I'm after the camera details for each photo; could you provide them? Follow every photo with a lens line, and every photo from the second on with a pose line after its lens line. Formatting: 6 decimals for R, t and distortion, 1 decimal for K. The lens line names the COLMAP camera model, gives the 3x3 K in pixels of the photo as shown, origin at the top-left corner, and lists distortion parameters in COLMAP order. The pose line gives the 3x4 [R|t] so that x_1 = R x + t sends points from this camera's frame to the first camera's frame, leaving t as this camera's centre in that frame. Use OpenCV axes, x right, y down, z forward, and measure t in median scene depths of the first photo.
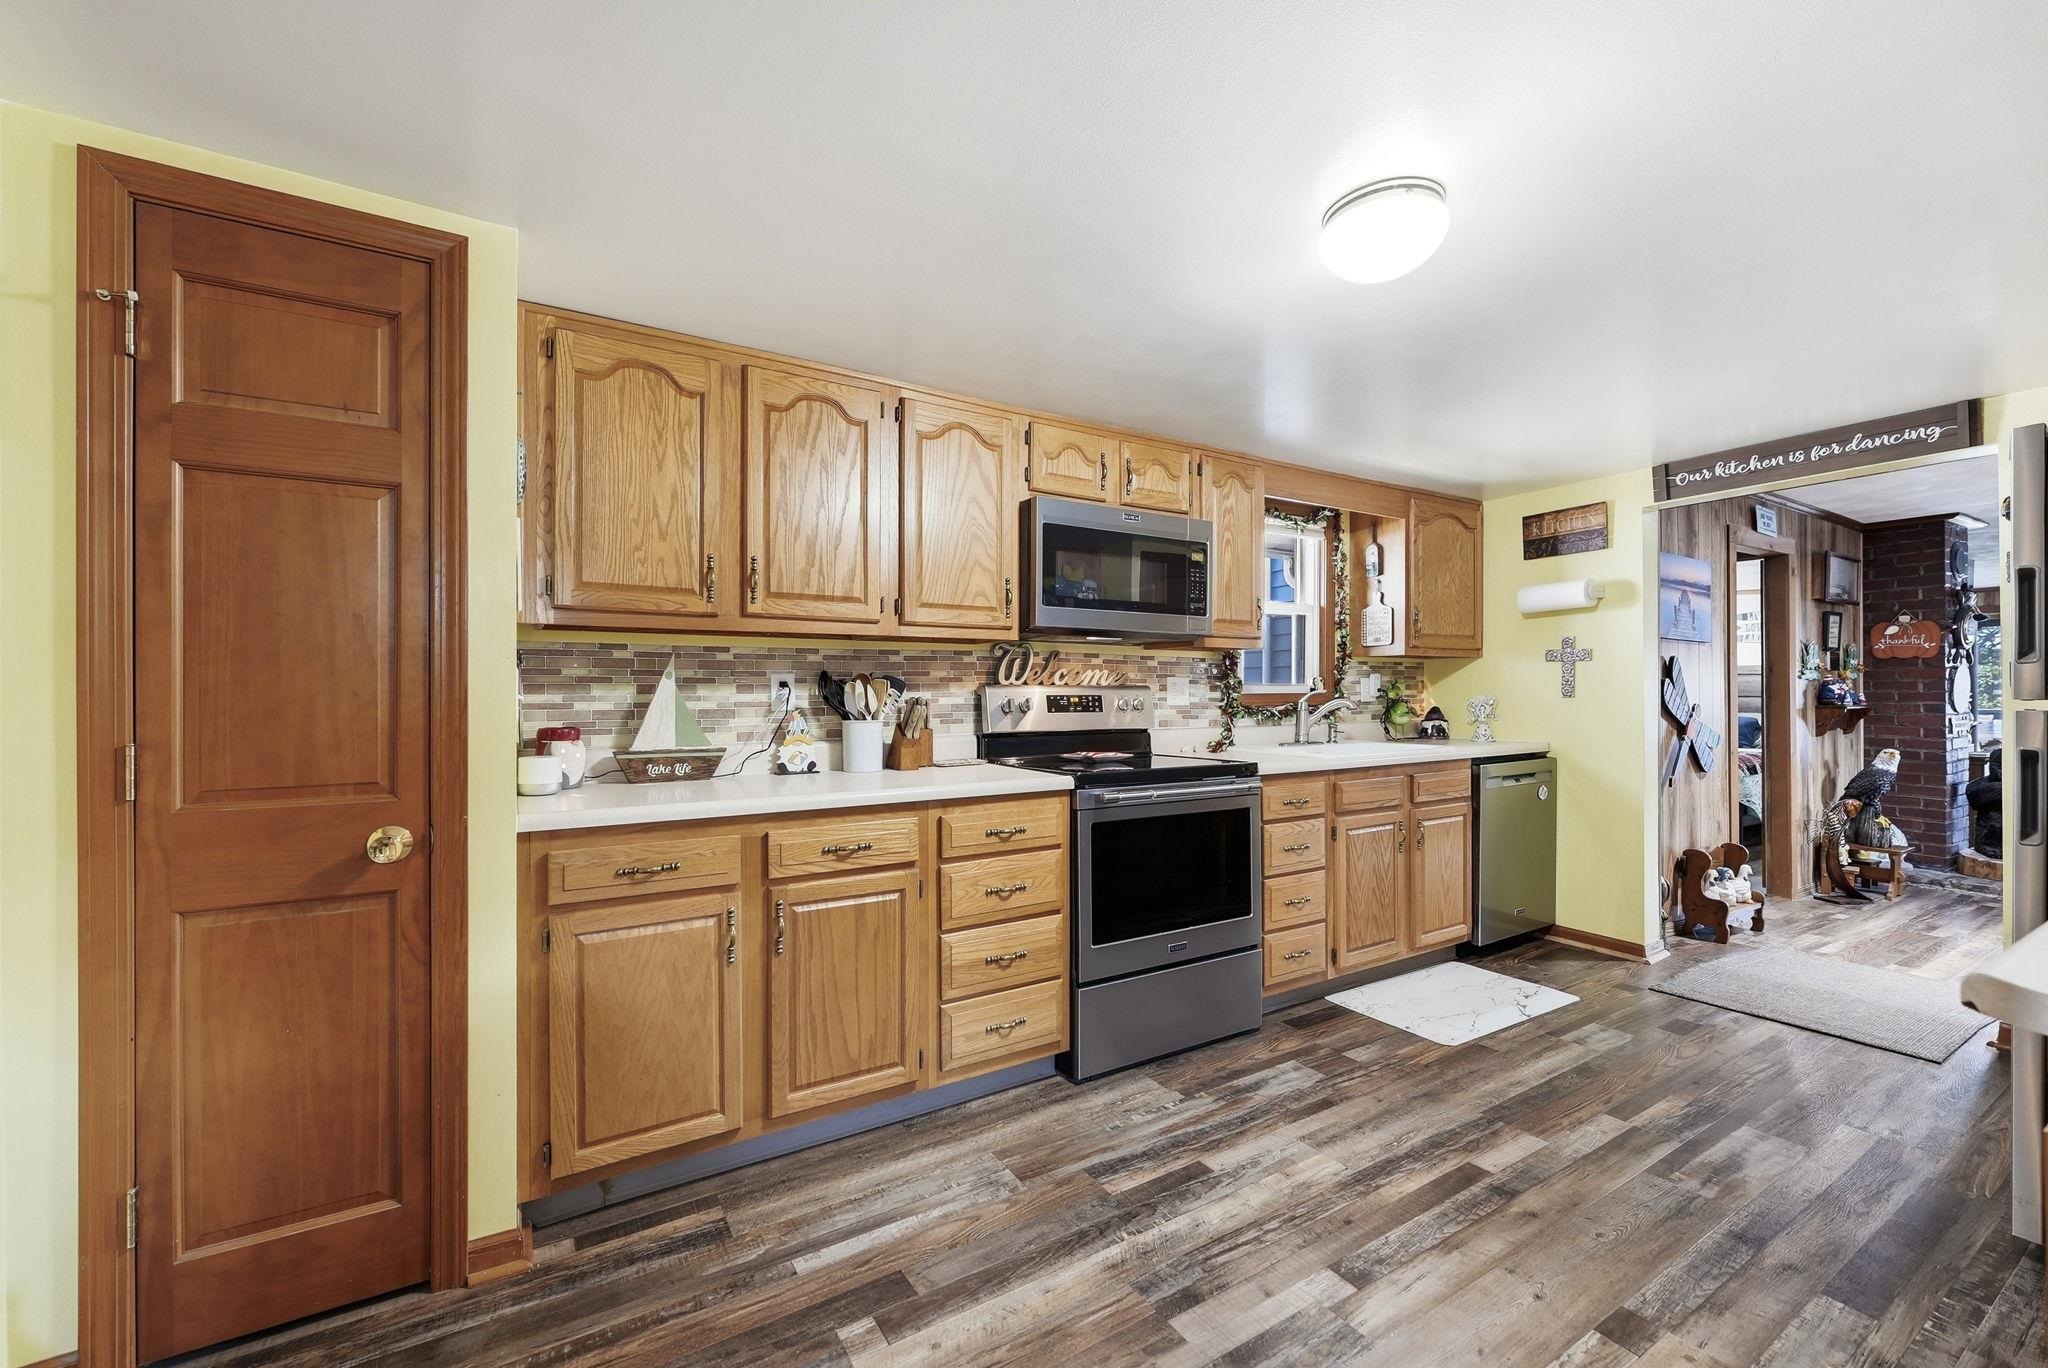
lens RADIAL K [[823.0, 0, 1025.1], [0, 823.0, 691.2], [0, 0, 1]] dist [-0.000959, 0.000051]
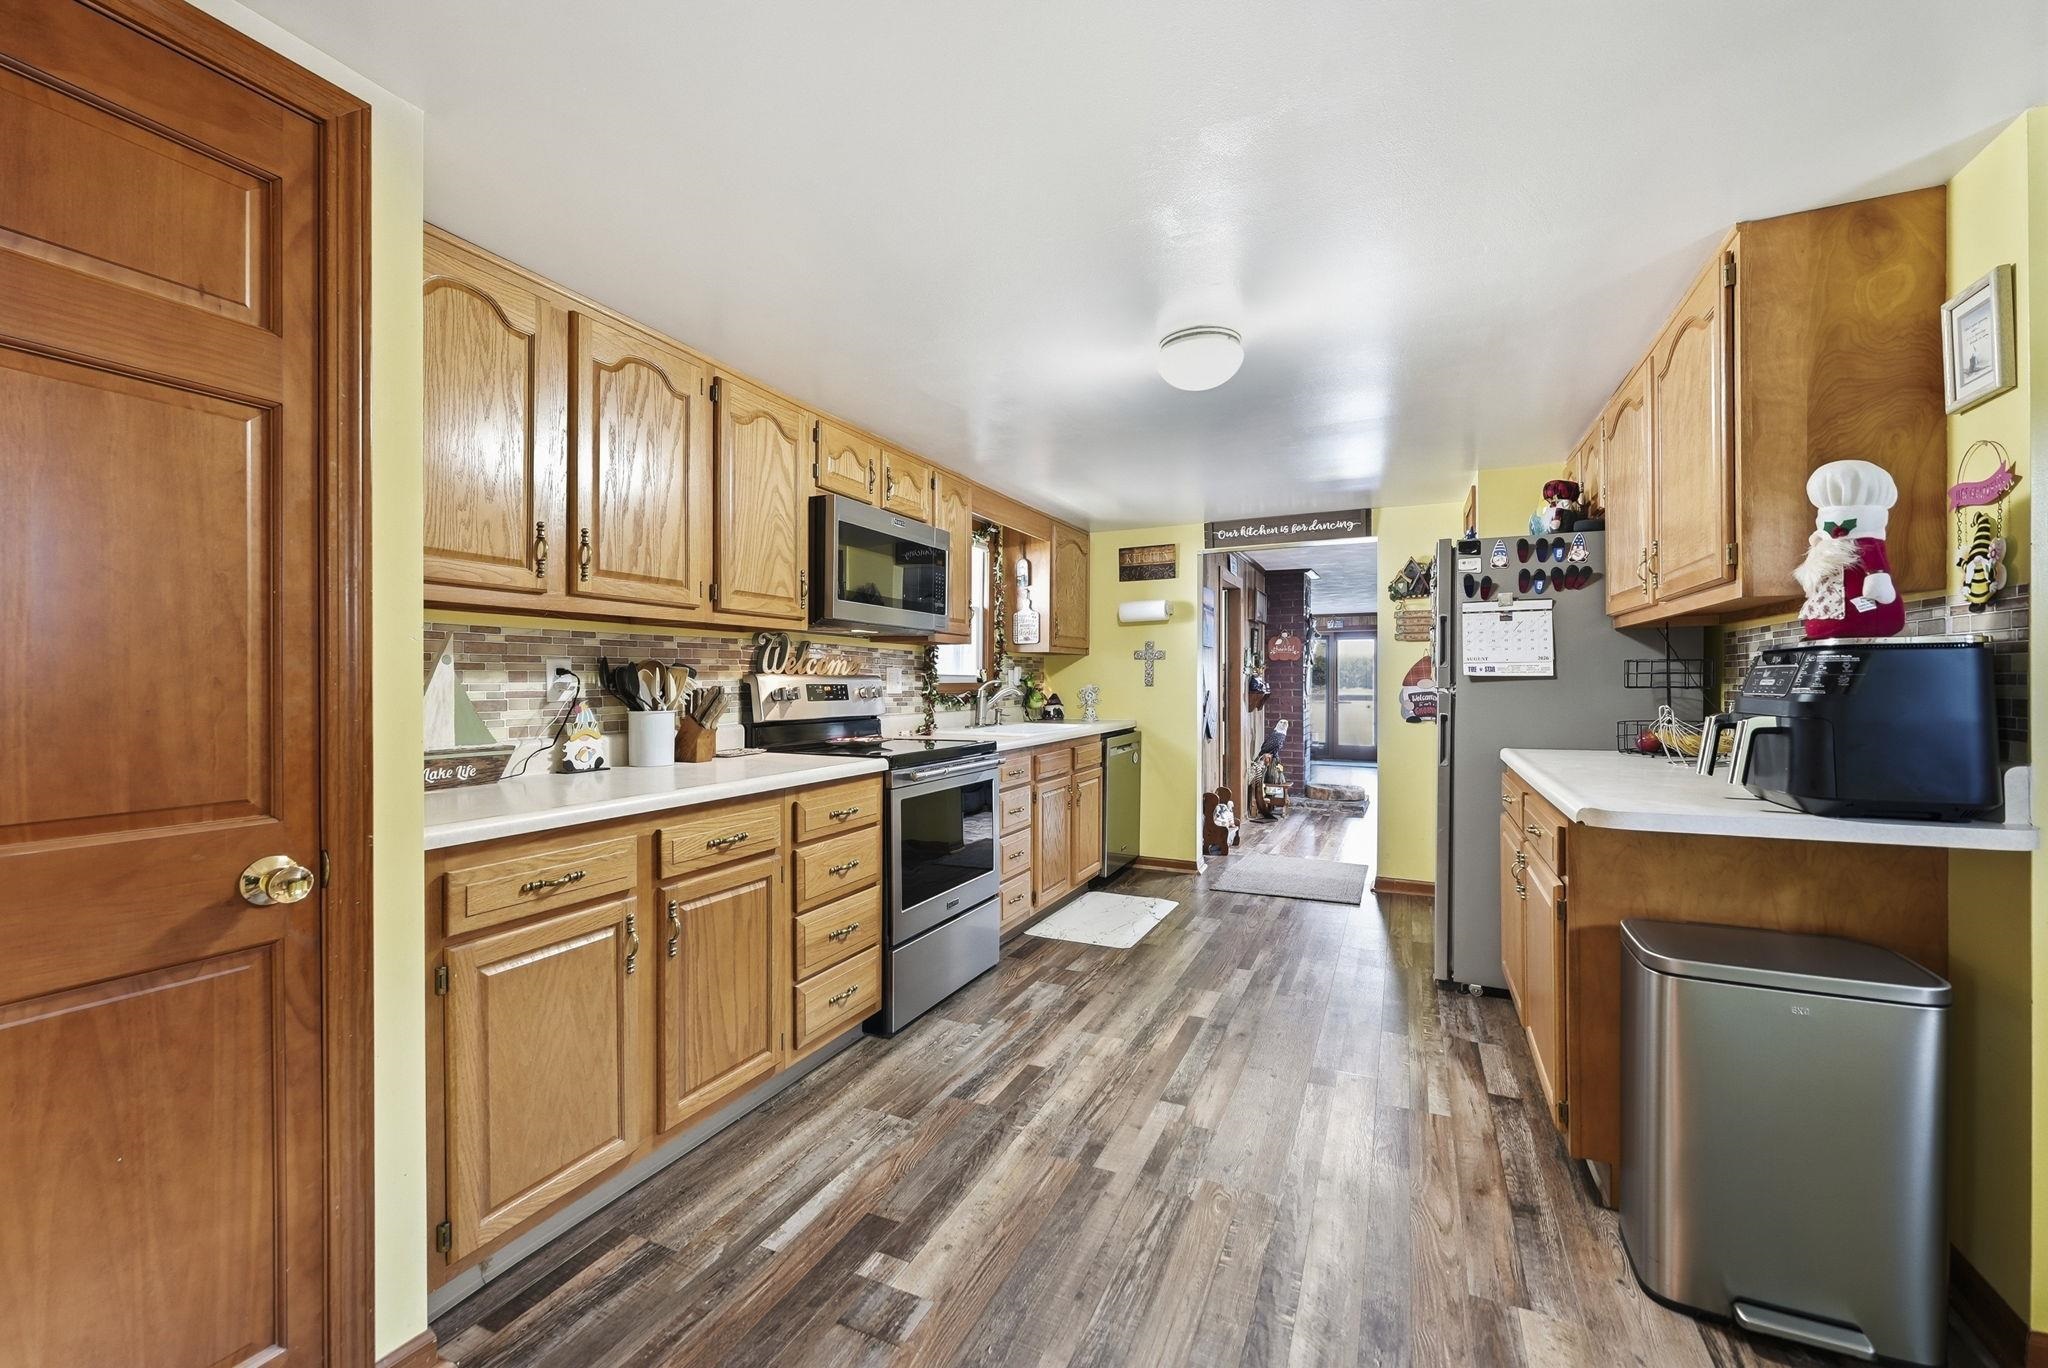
lens RADIAL K [[820.3, 0, 1022.8], [0, 820.3, 687.0], [0, 0, 1]] dist [-0.001013, -0.000024]
pose [[0.832480, -0.000870, 0.554054, -0.413392], [-0.003688, 0.999968, 0.007111, 0.000133], [-0.554043, -0.007964, 0.832450, -0.007036]]
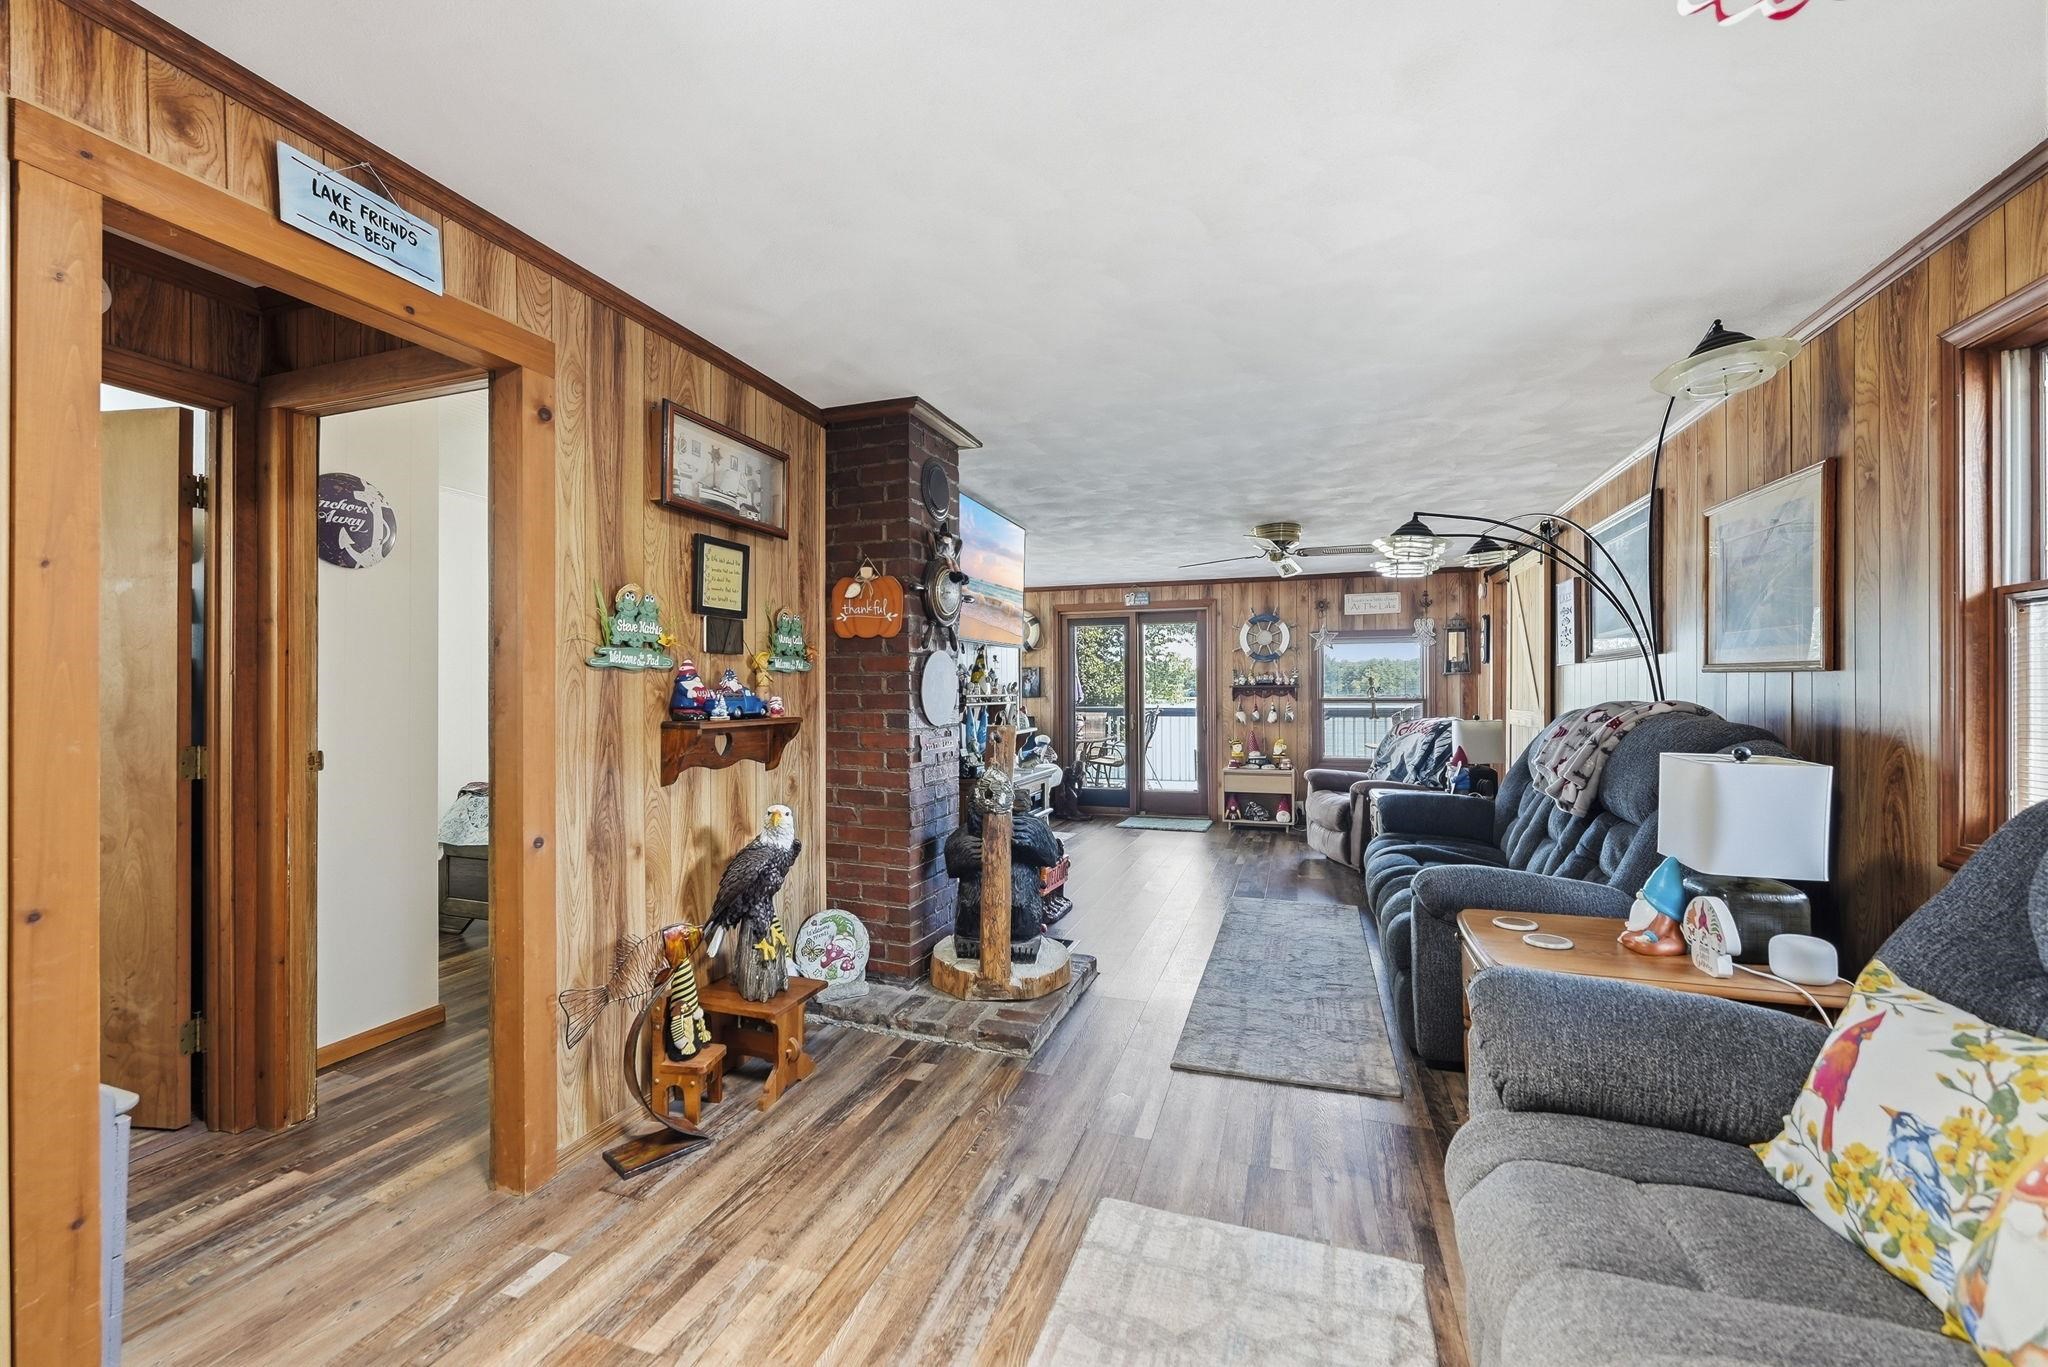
lens RADIAL K [[817.0, 0, 1026.5], [0, 817.0, 688.2], [0, 0, 1]] dist [-0.000812, 0.000152]
pose [[0.764520, 0.002409, 0.644596, 1.736644], [-0.001358, 0.999997, -0.002126, -0.004361], [-0.644599, 0.000750, 0.764521, 1.047572]]
